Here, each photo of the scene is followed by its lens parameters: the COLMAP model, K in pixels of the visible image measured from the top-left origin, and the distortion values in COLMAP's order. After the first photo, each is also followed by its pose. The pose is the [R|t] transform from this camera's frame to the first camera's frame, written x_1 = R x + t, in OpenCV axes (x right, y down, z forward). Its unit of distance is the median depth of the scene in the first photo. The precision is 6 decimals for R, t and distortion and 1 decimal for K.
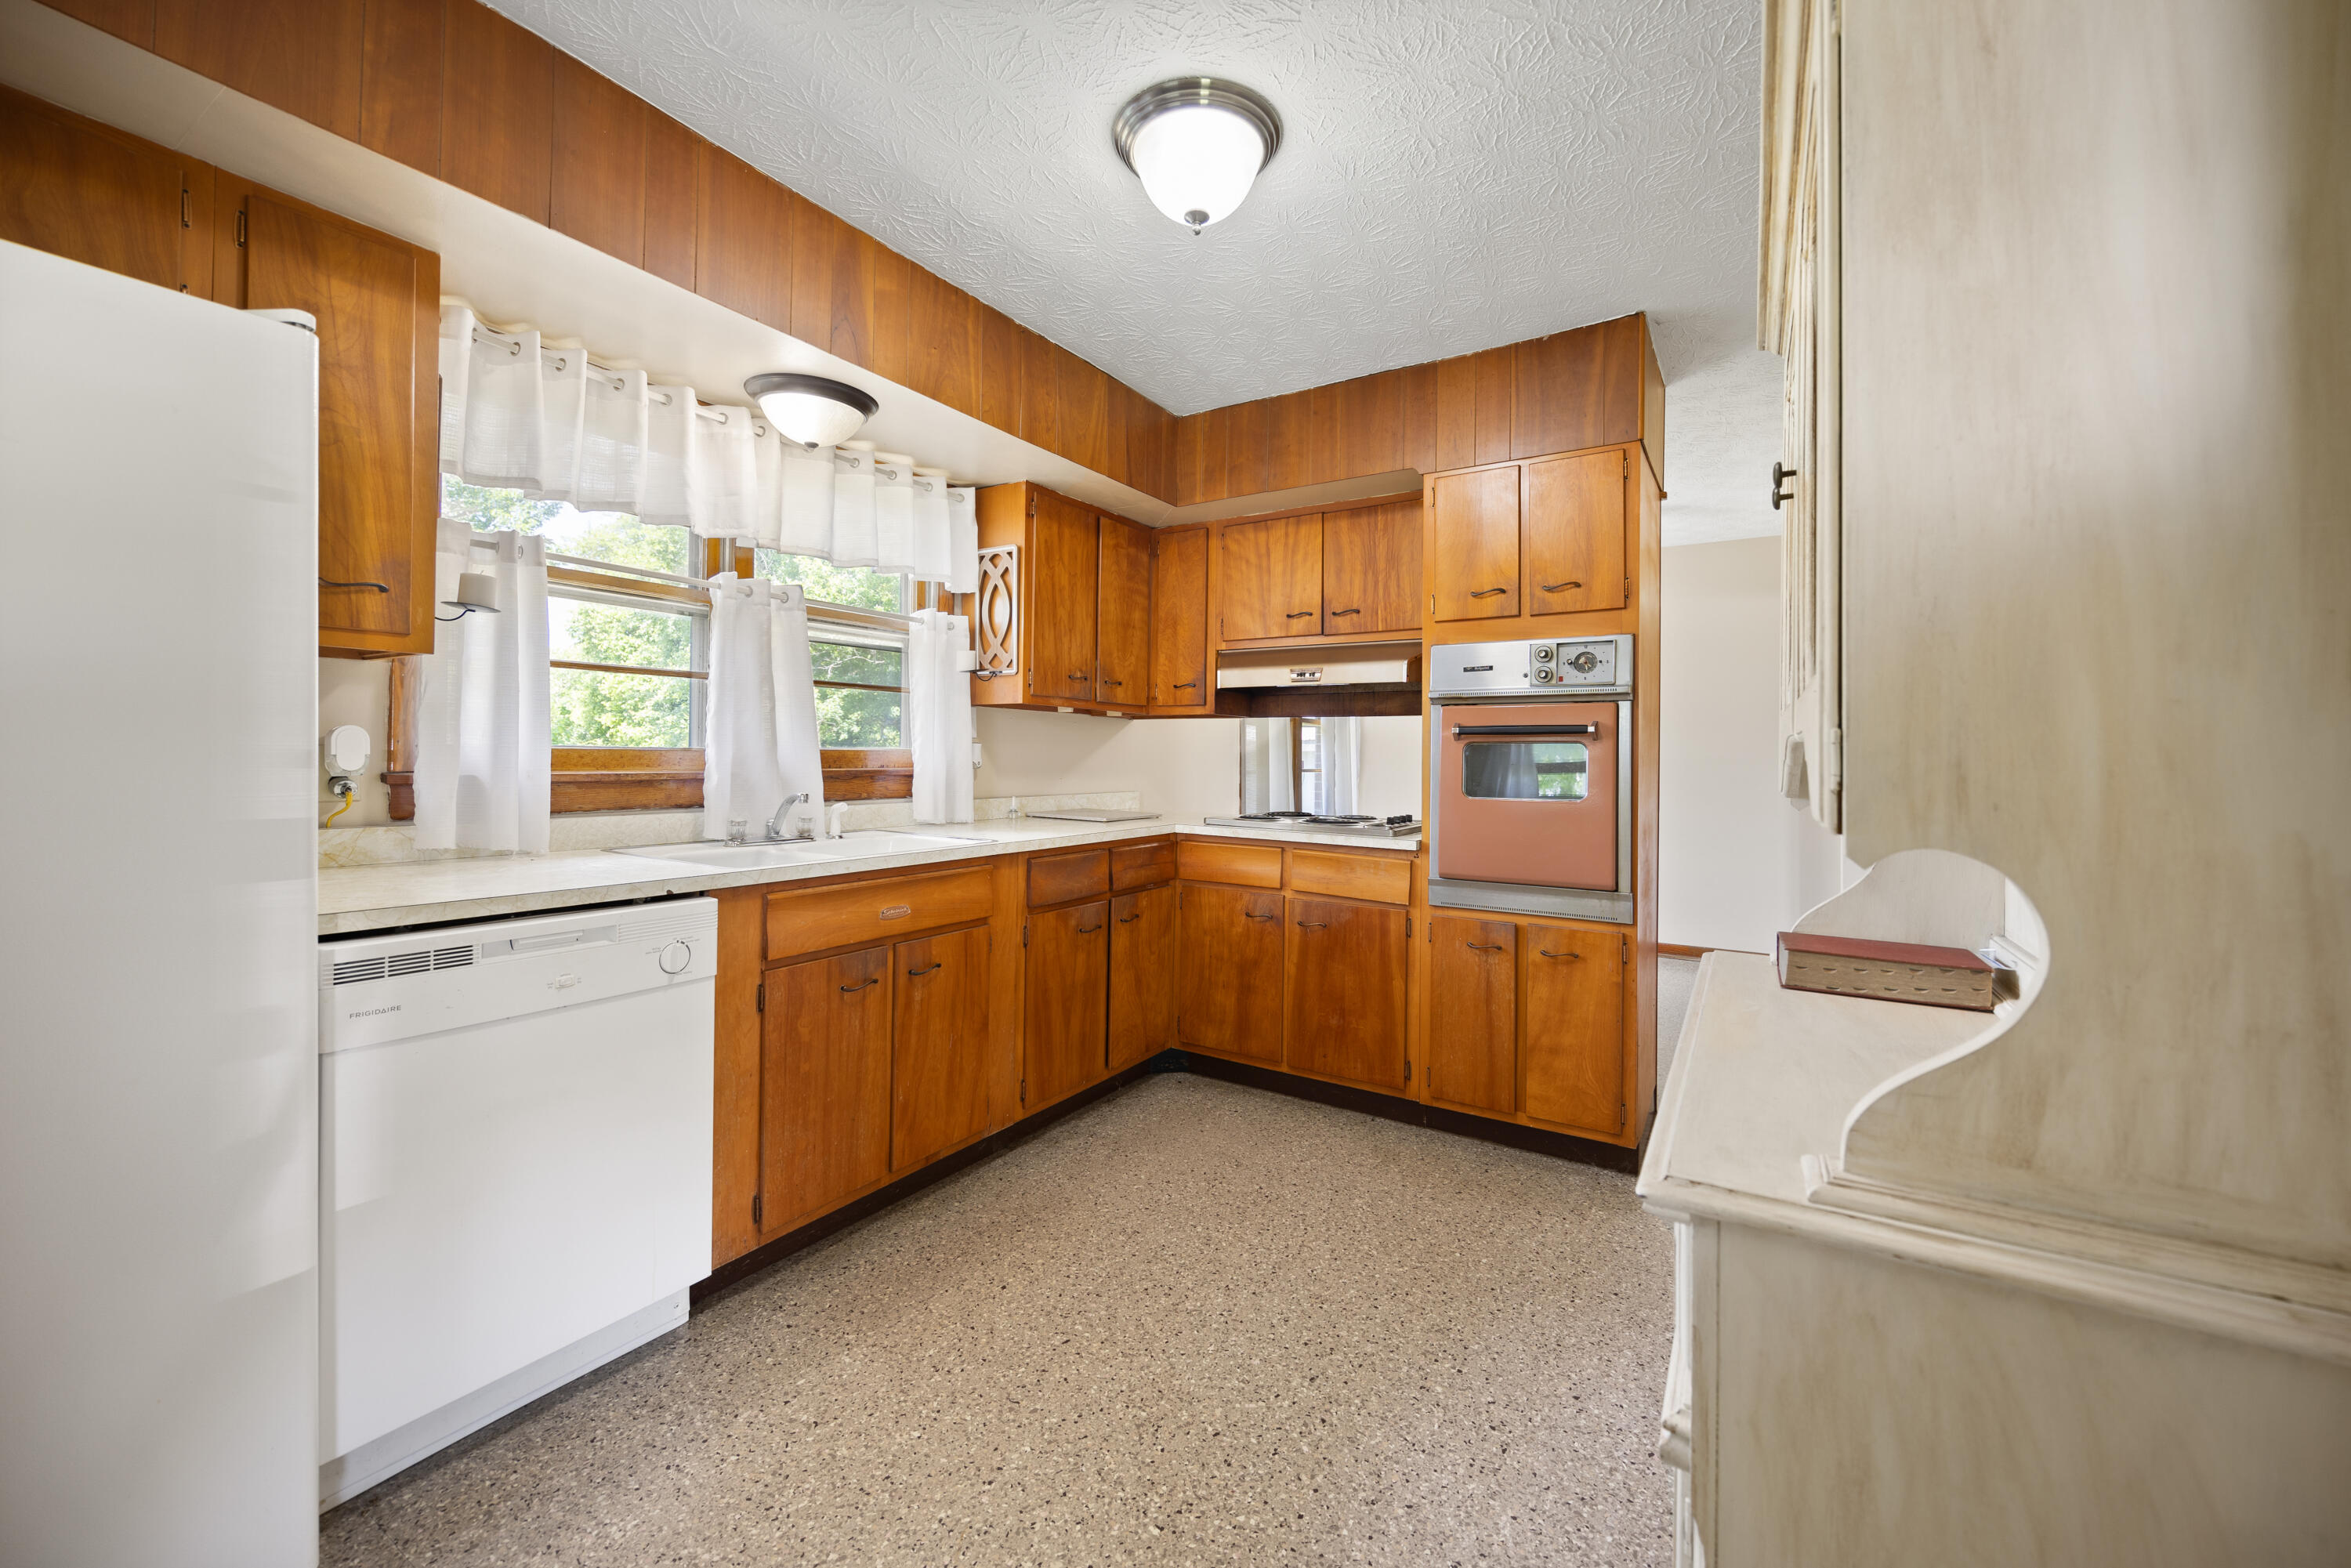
lens RADIAL K [[916.6, 0, 1183.2], [0, 916.6, 747.8], [0, 0, 1]] dist [-0.010029, -0.000066]
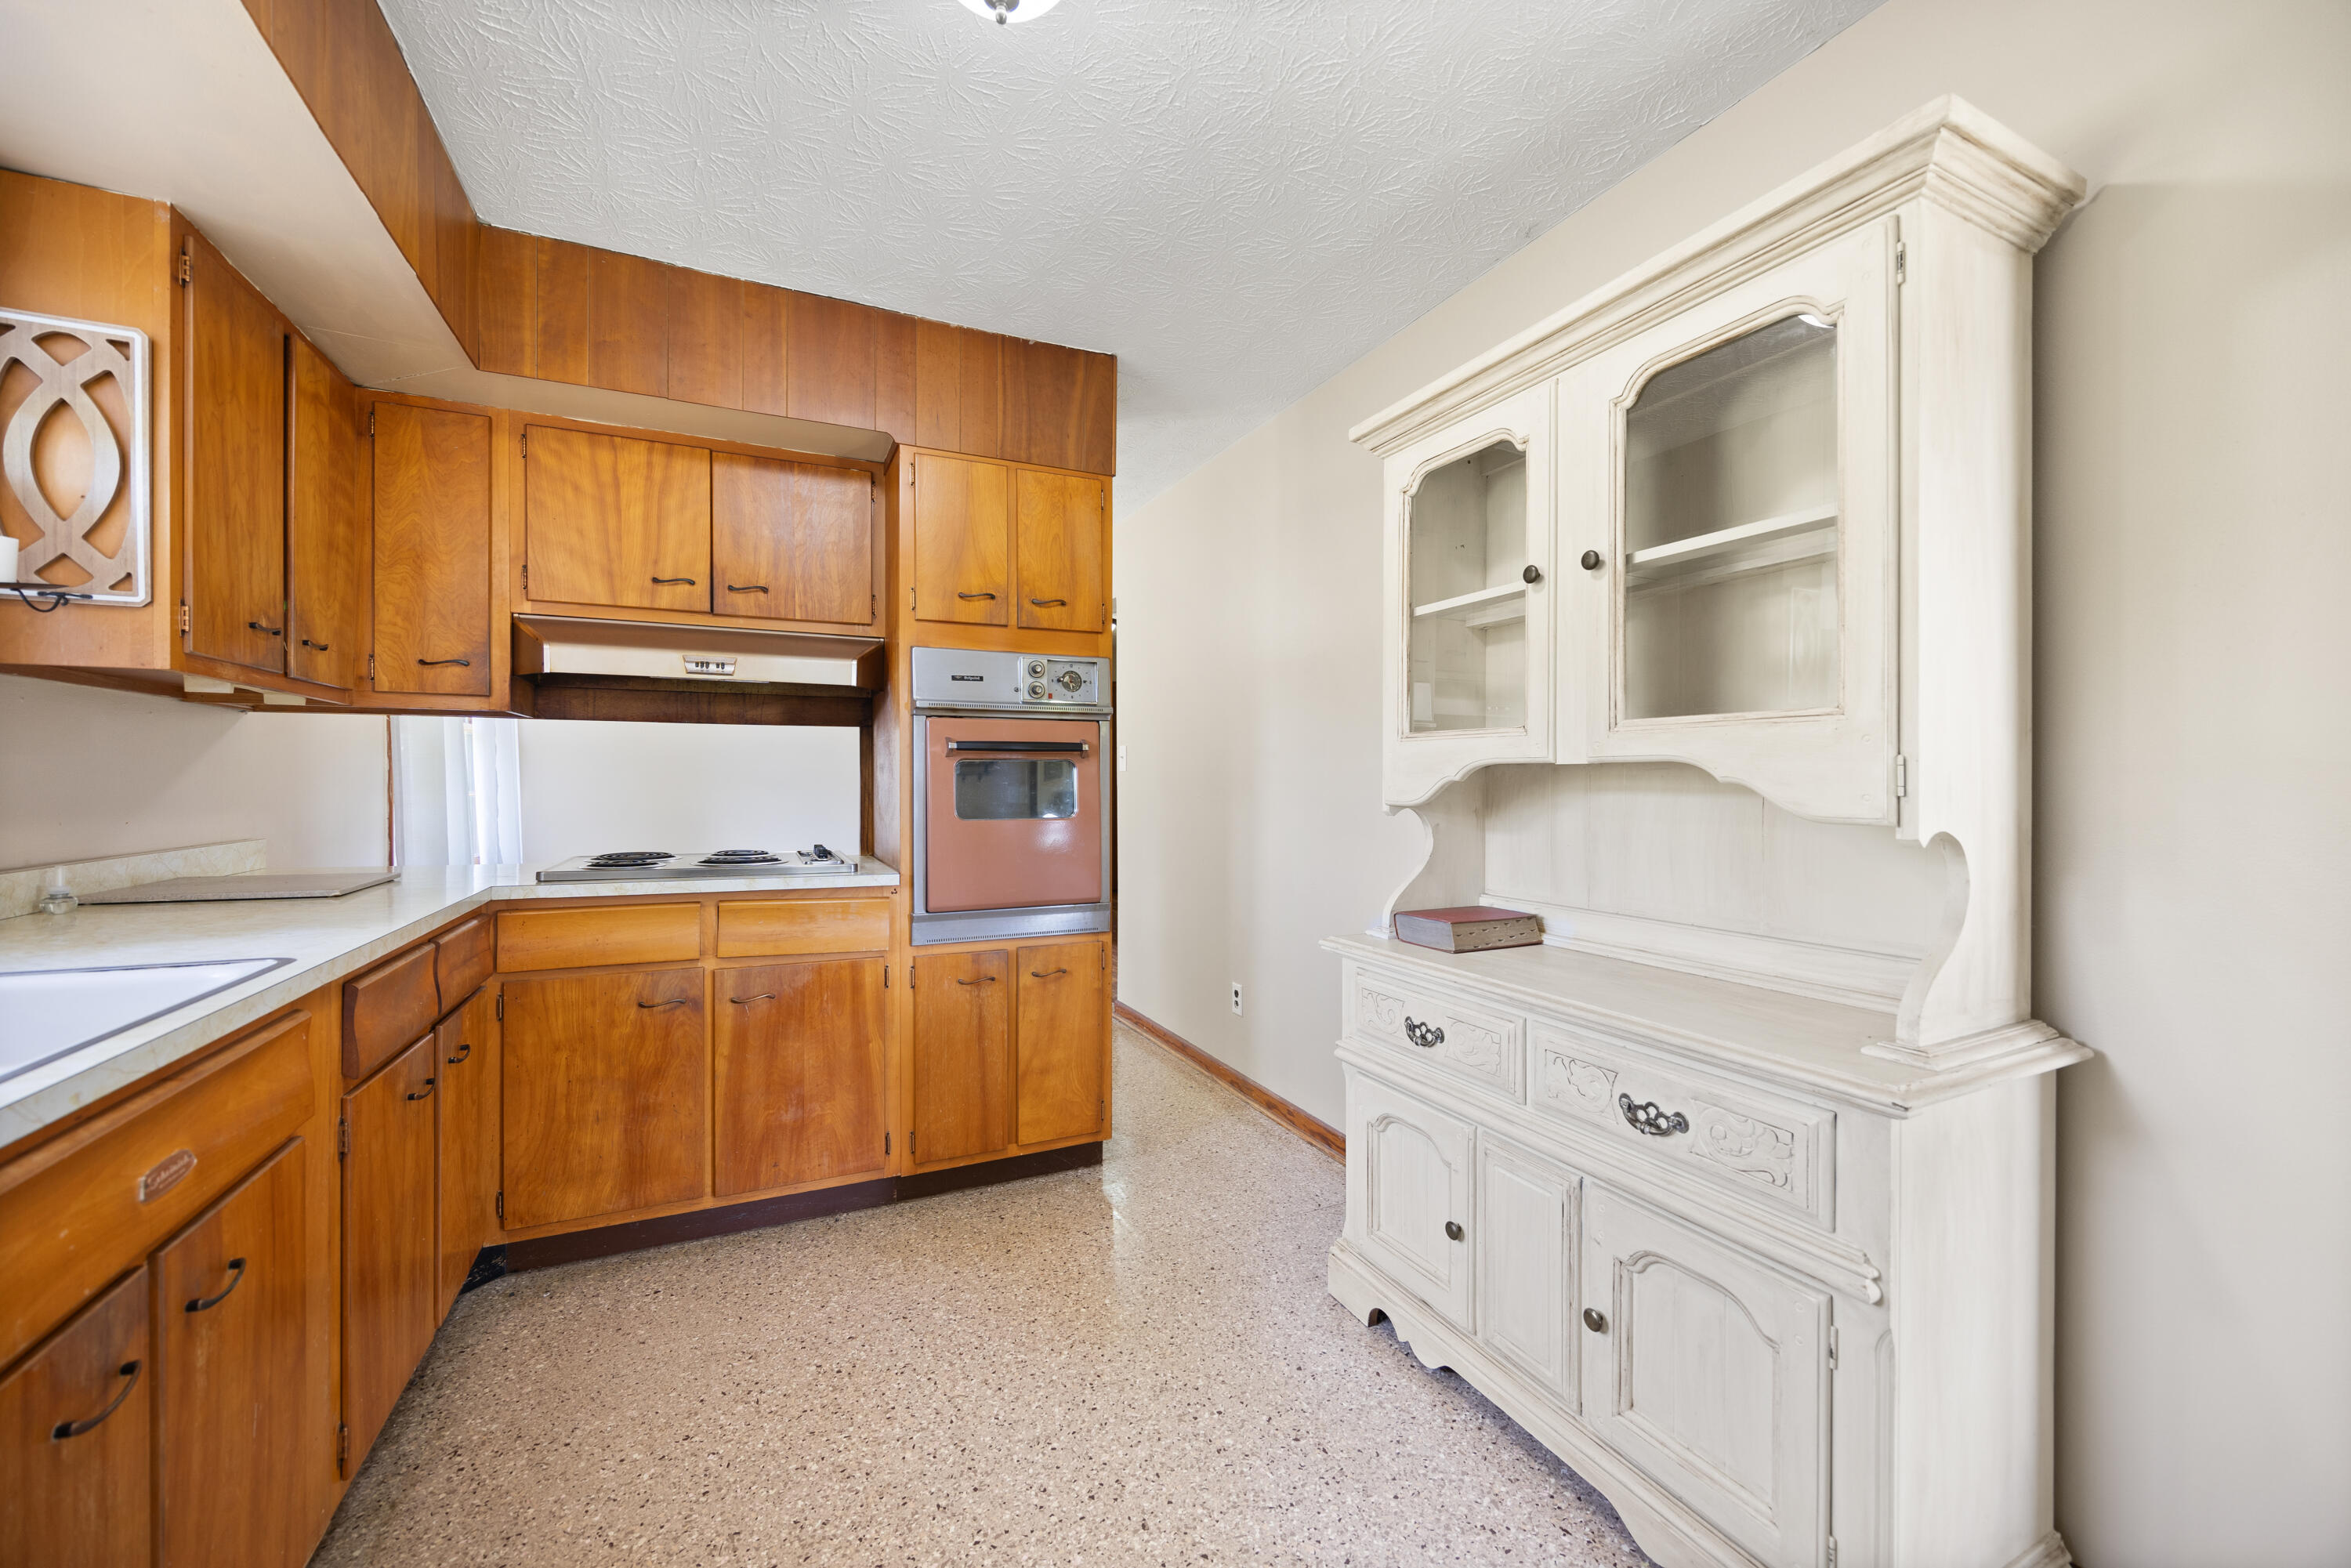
lens RADIAL K [[904.9, 0, 1175.5], [0, 904.9, 784.0], [0, 0, 1]] dist [-0.007114, 0.000249]
pose [[0.534919, -0.014304, 0.844782, -0.321574], [-0.003586, 0.999809, 0.019199, 0.000872], [-0.844896, -0.013299, 0.534766, 0.334750]]
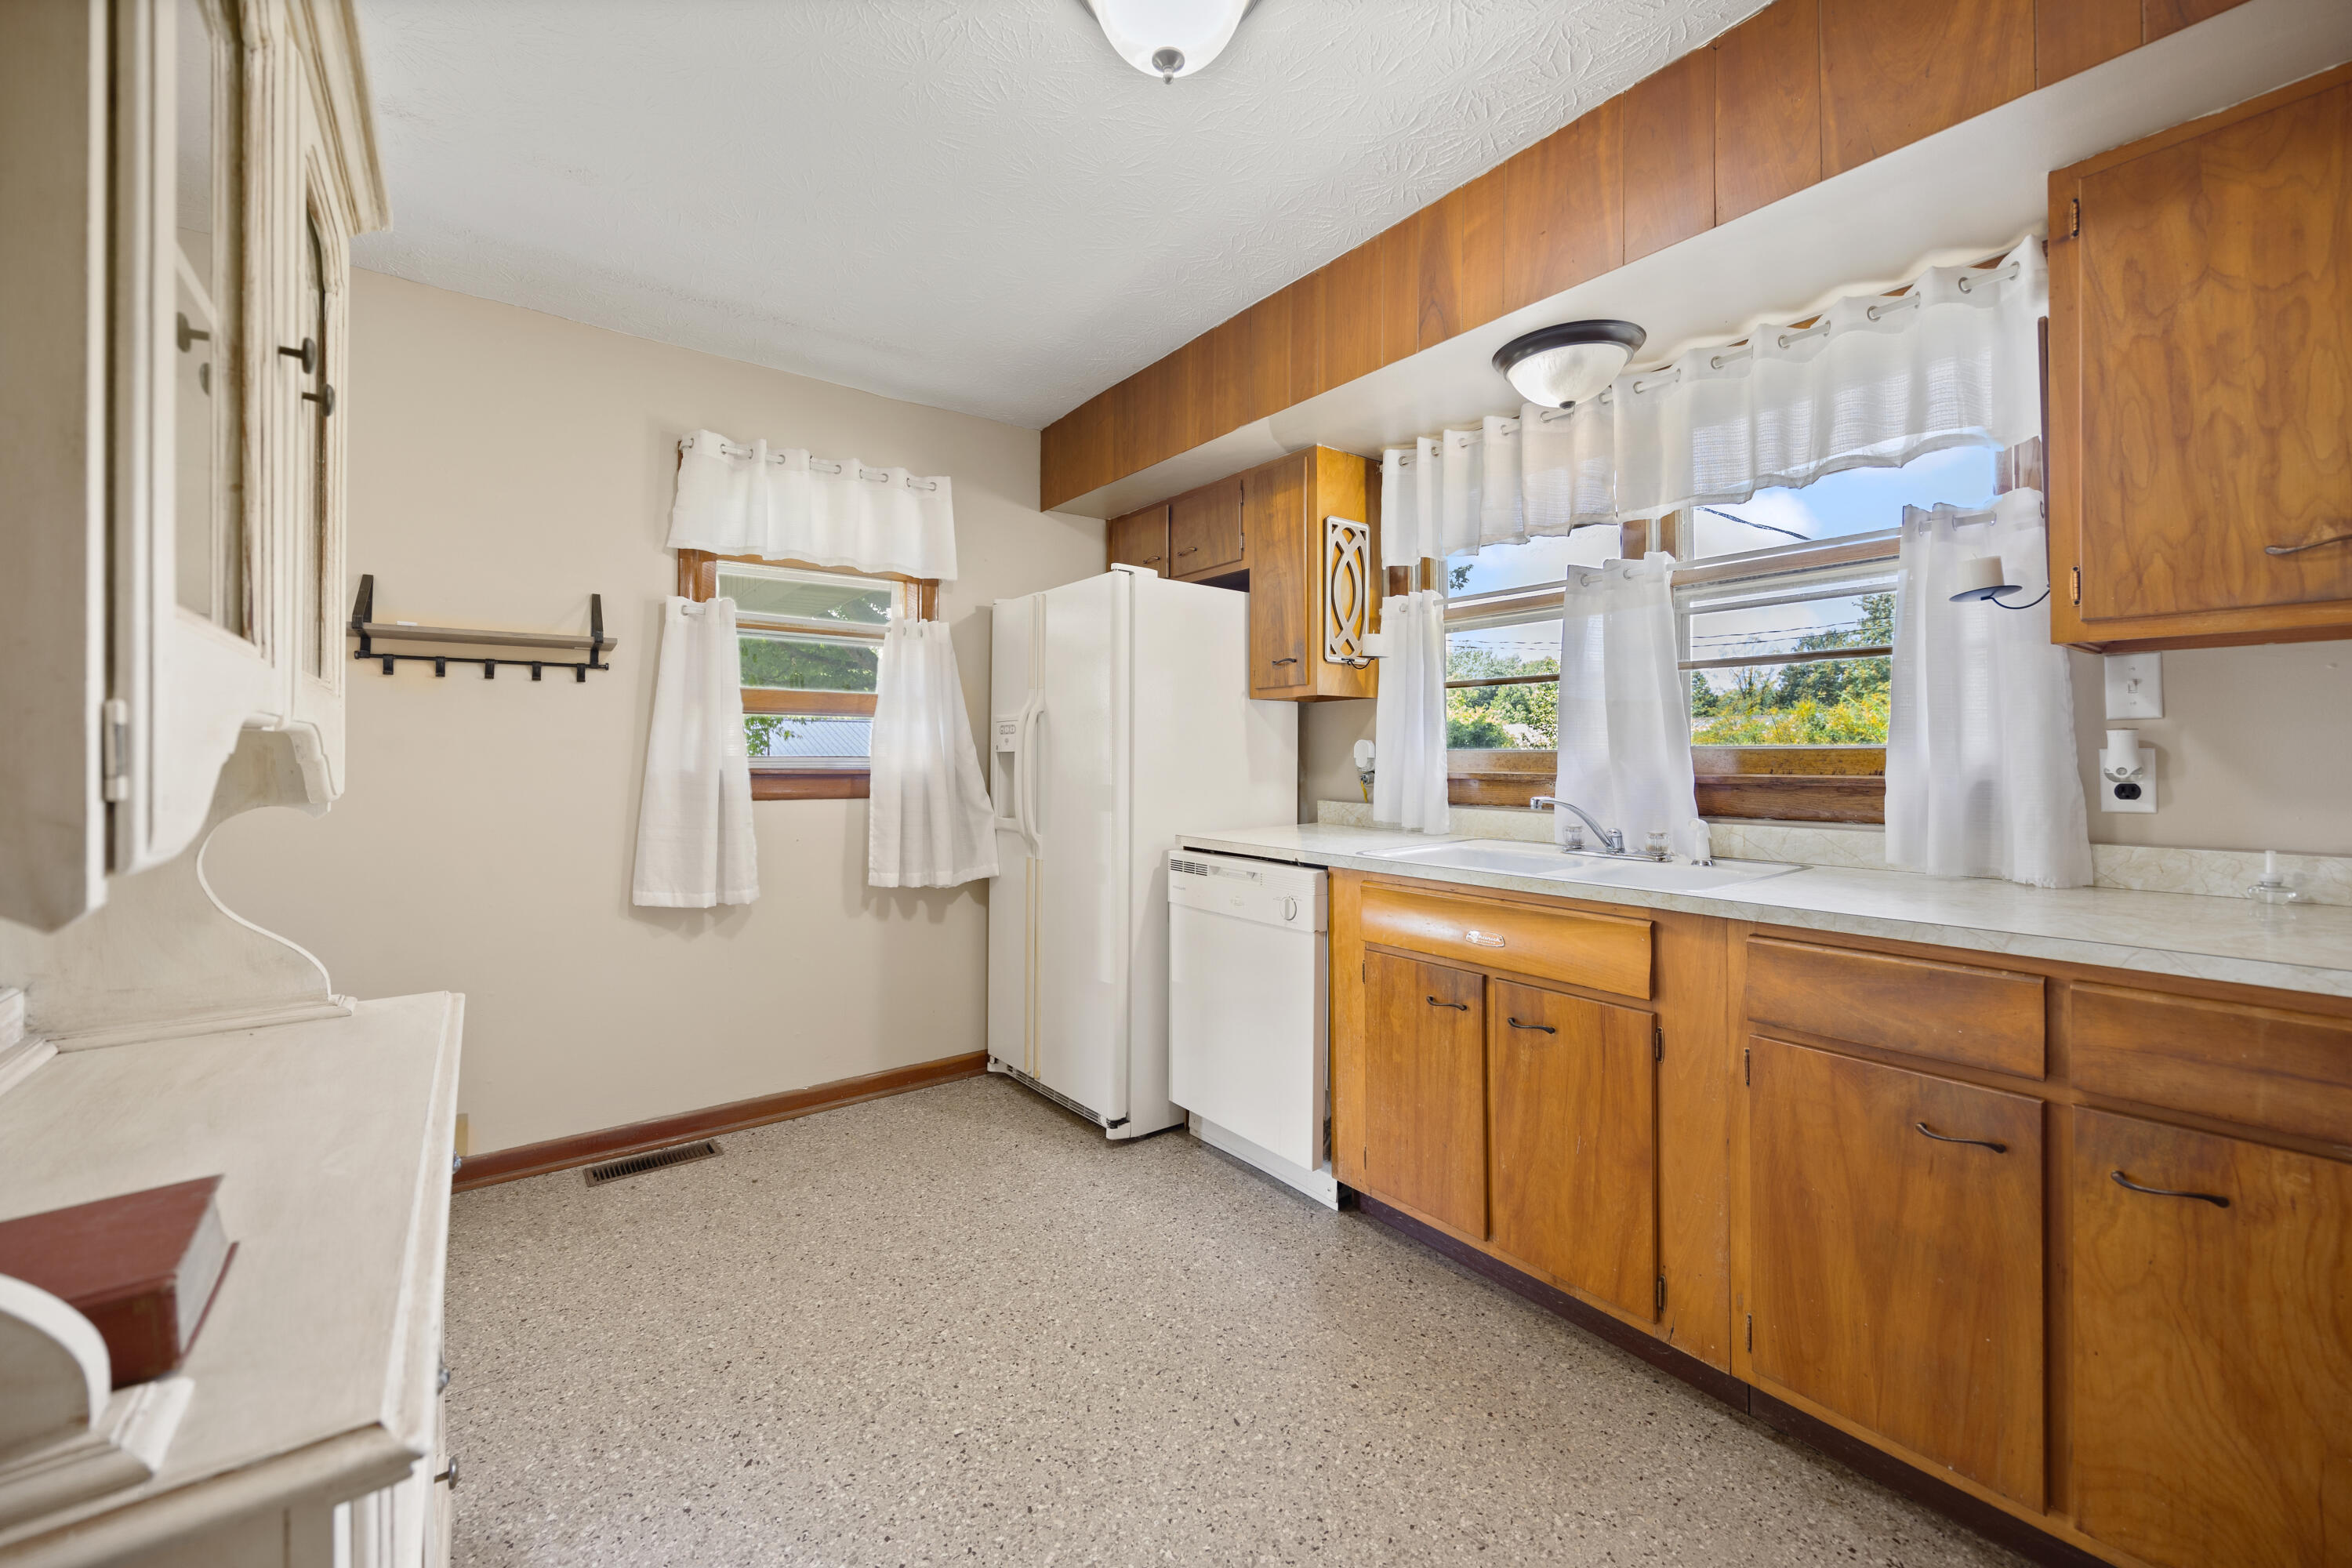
lens RADIAL K [[917.0, 0, 1183.7], [0, 917.0, 747.8], [0, 0, 1]] dist [-0.010029, -0.000066]
pose [[-0.358382, -0.017038, -0.933420, 0.466988], [0.006810, 0.999759, -0.020863, 0.012862], [0.933550, -0.013834, -0.358179, 0.827102]]
